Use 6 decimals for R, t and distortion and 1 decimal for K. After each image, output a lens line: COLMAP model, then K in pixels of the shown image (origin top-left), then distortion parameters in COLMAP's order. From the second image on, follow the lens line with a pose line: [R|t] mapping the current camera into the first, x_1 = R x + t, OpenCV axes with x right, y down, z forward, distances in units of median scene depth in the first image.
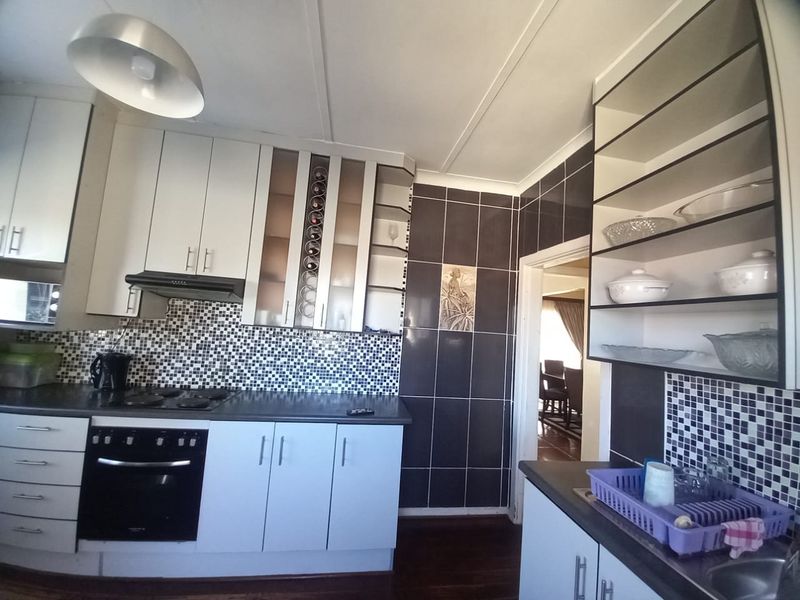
lens RADIAL K [[326.1, 0, 402.8], [0, 326.1, 297.2], [0, 0, 1]] dist [0.003999, -0.006221]
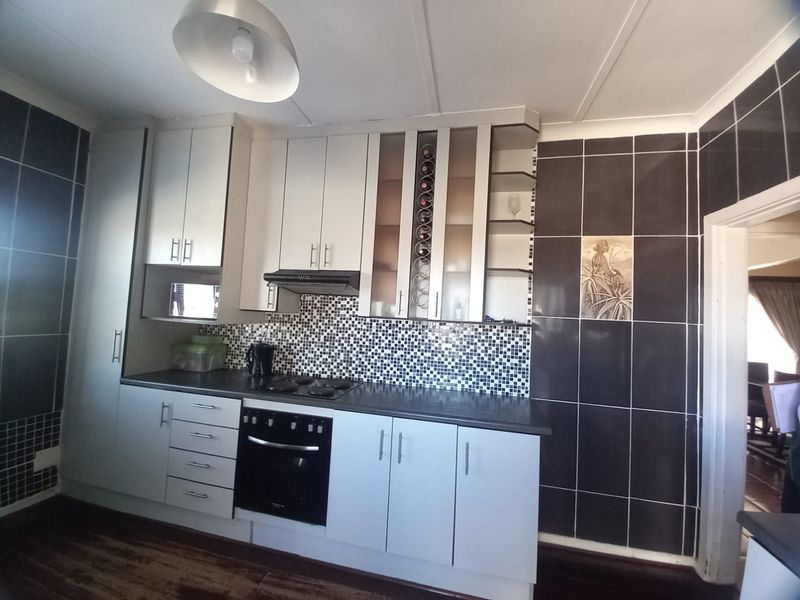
lens RADIAL K [[326.1, 0, 399.4], [0, 326.1, 296.6], [0, 0, 1]] dist [0.003999, -0.006221]
pose [[0.933428, -0.041375, -0.356371, -0.017301], [0.045345, 0.998967, 0.002790, 0.024931], [0.355888, -0.018764, 0.934340, 0.105133]]
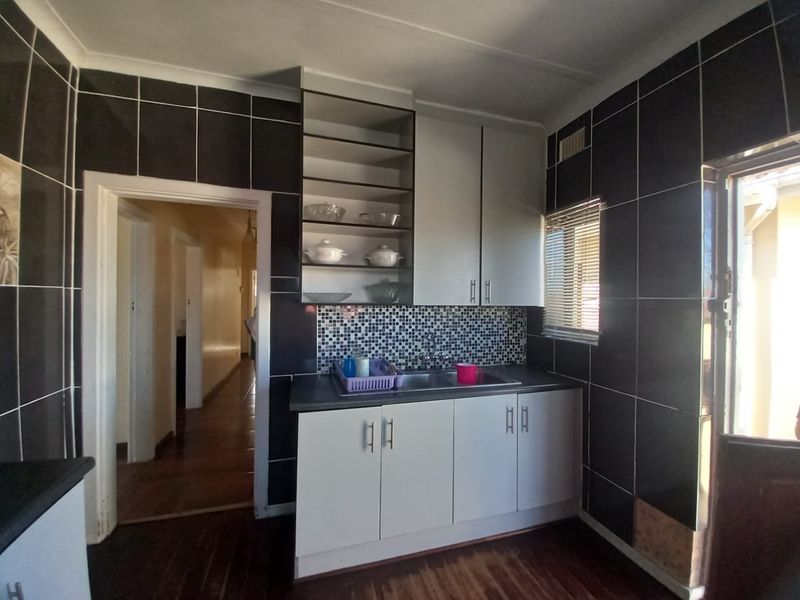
lens RADIAL K [[326.1, 0, 398.3], [0, 326.1, 298.0], [0, 0, 1]] dist [0.003999, -0.006221]
pose [[-0.140476, -0.079301, 0.986903, -0.432923], [-0.111946, 0.991667, 0.063749, 0.023798], [-0.983735, -0.101525, -0.148182, 0.492449]]
